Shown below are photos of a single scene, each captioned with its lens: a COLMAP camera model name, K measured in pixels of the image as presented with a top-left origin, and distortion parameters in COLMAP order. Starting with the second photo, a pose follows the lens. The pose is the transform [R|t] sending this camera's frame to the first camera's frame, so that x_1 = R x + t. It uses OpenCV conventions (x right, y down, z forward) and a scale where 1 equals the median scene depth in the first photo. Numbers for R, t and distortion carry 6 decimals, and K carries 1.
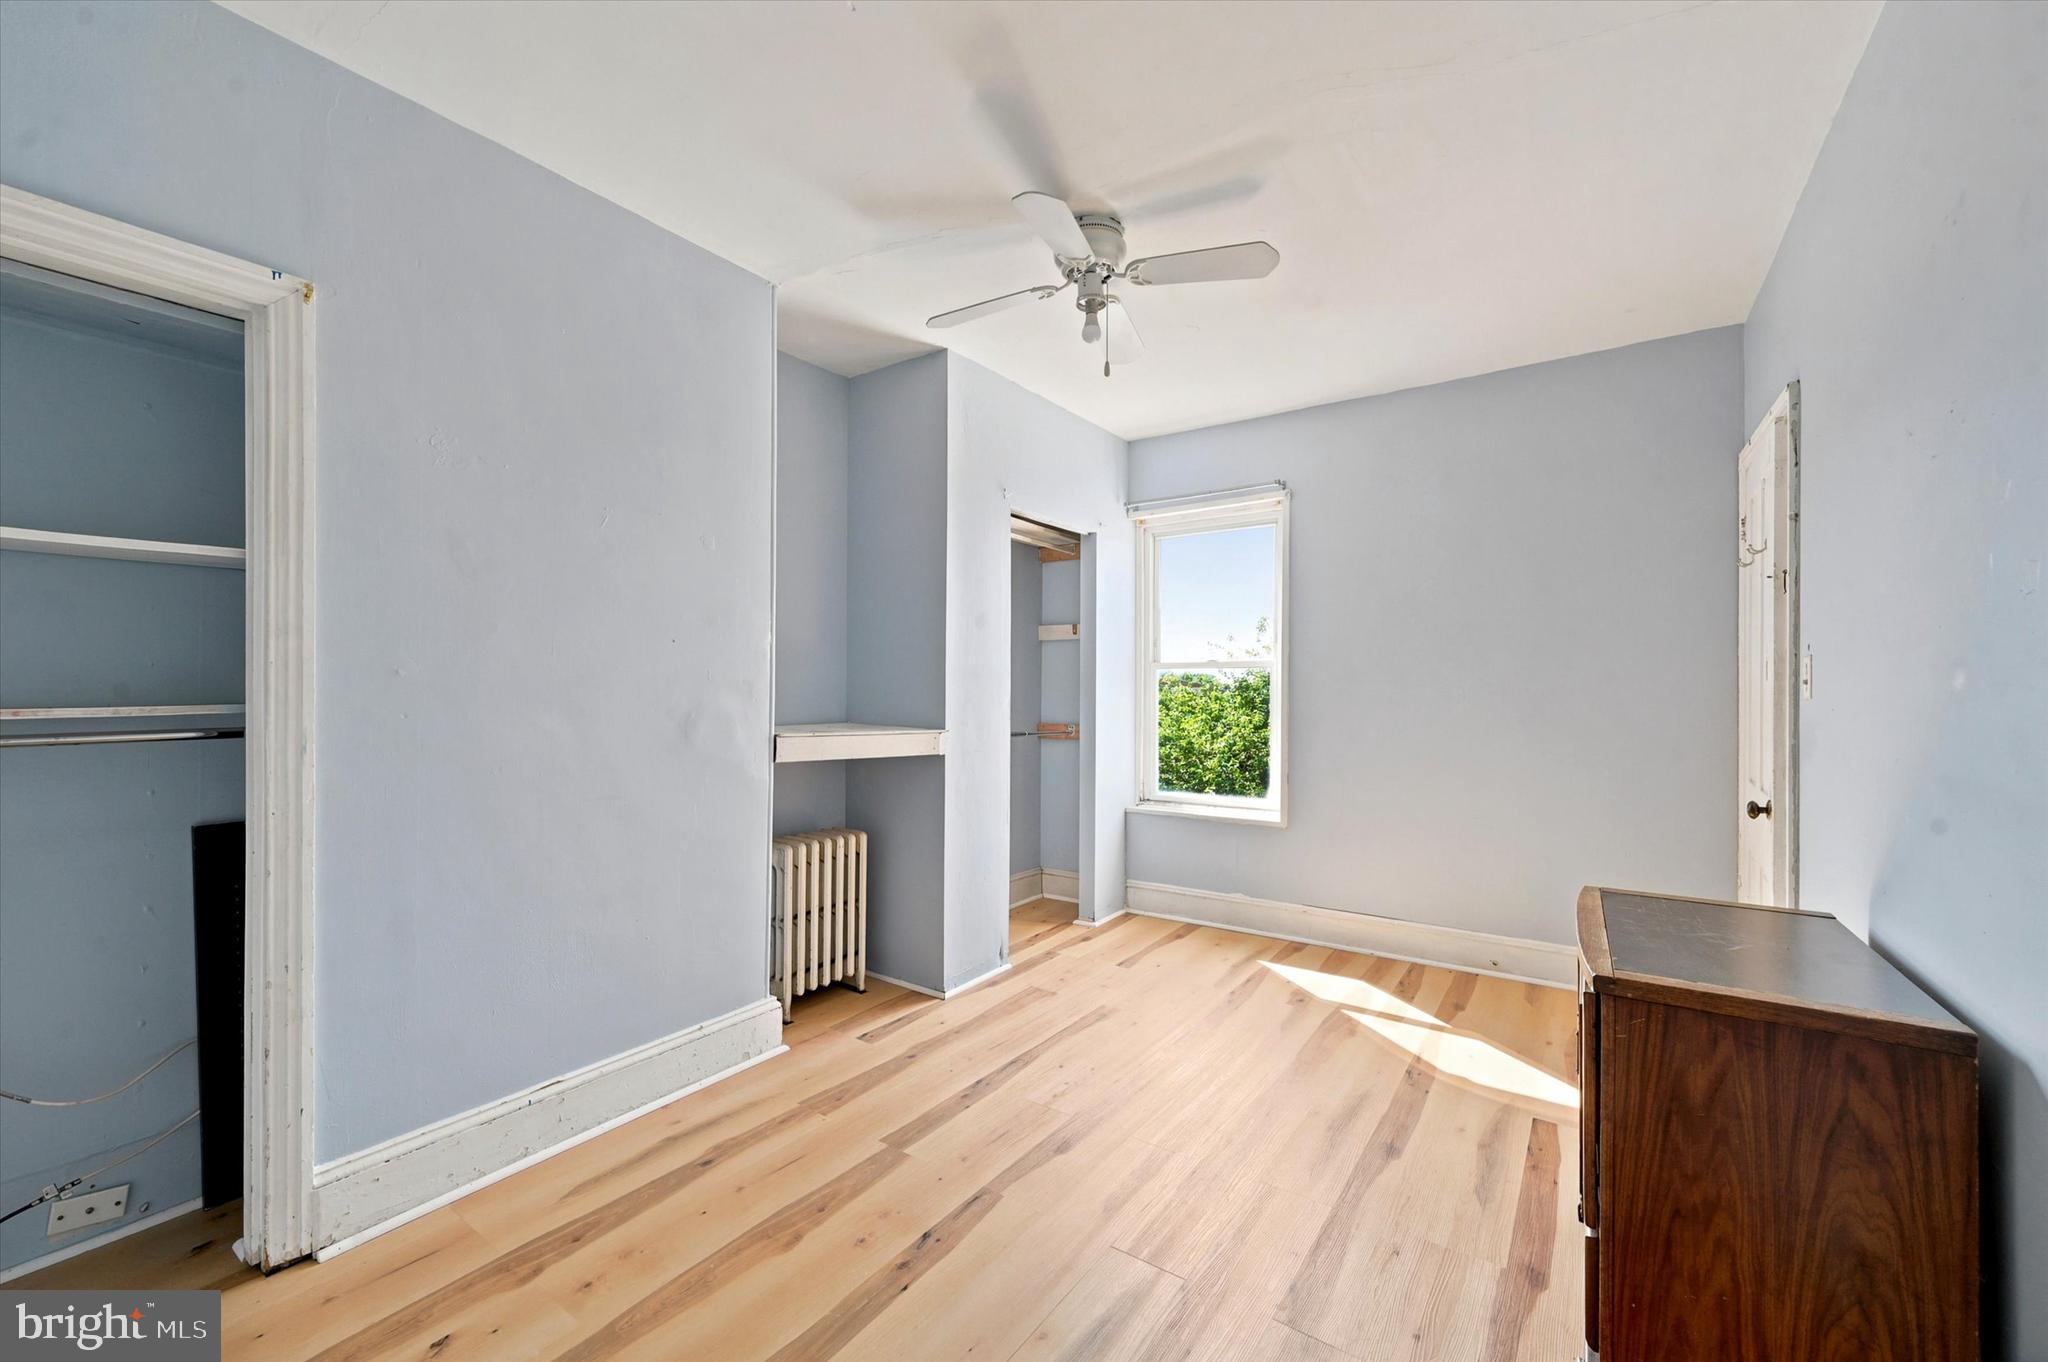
lens RADIAL K [[819.5, 0, 1029.6], [0, 819.5, 681.9], [0, 0, 1]] dist [-0.002433, 0.000082]
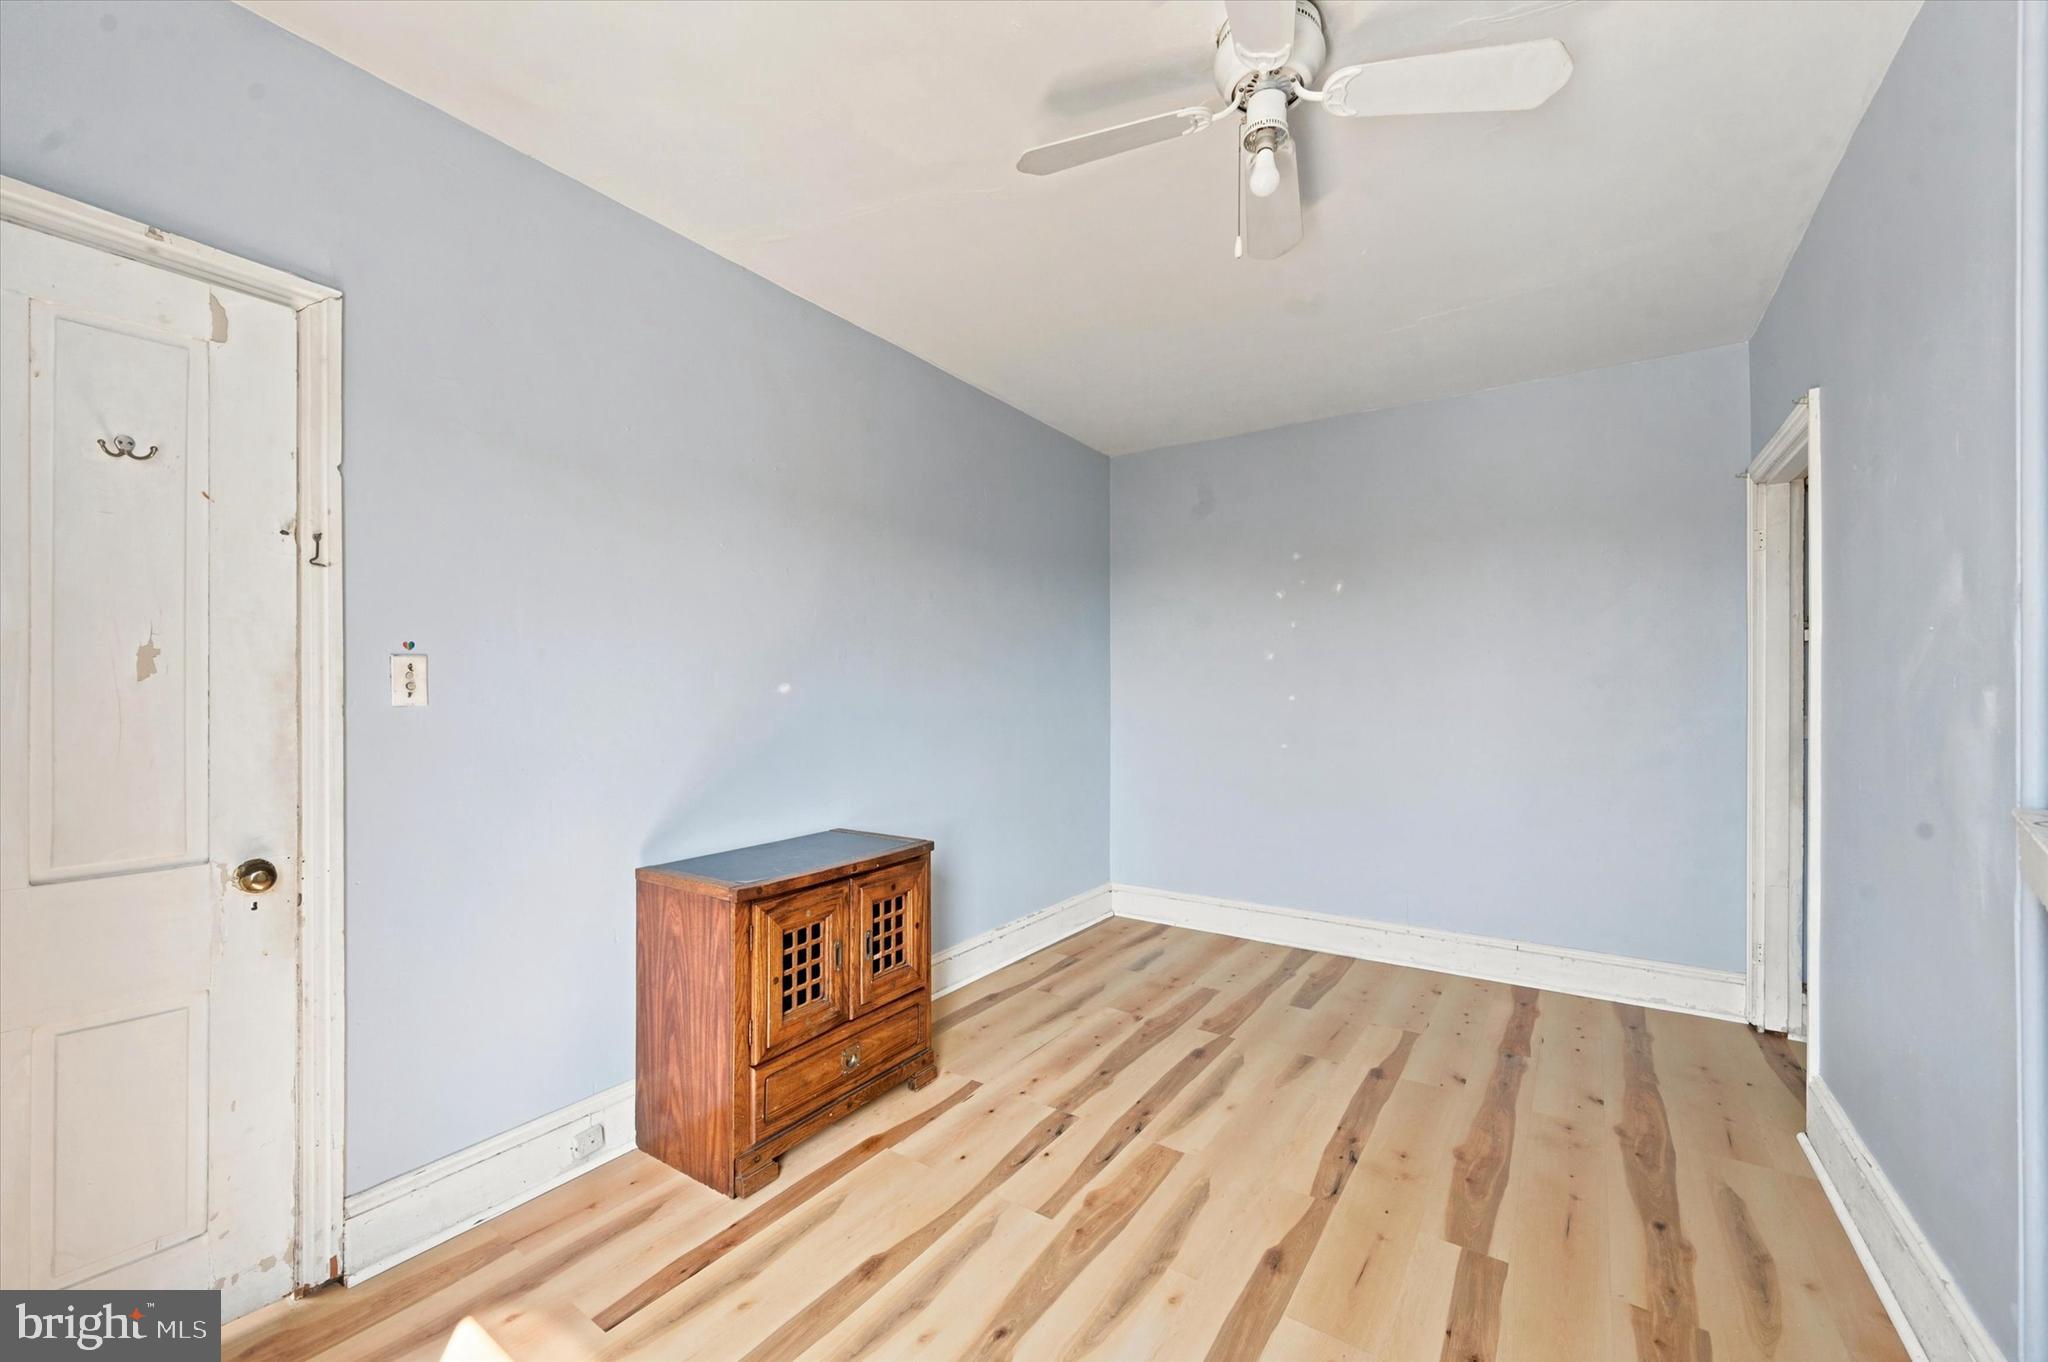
lens RADIAL K [[819.5, 0, 1029.6], [0, 819.5, 681.9], [0, 0, 1]] dist [-0.002433, 0.000082]
pose [[-0.999789, -0.006808, -0.019365, 0.343837], [-0.006690, 0.999959, -0.006140, -0.000027], [0.019406, -0.006009, -0.999794, 2.033094]]
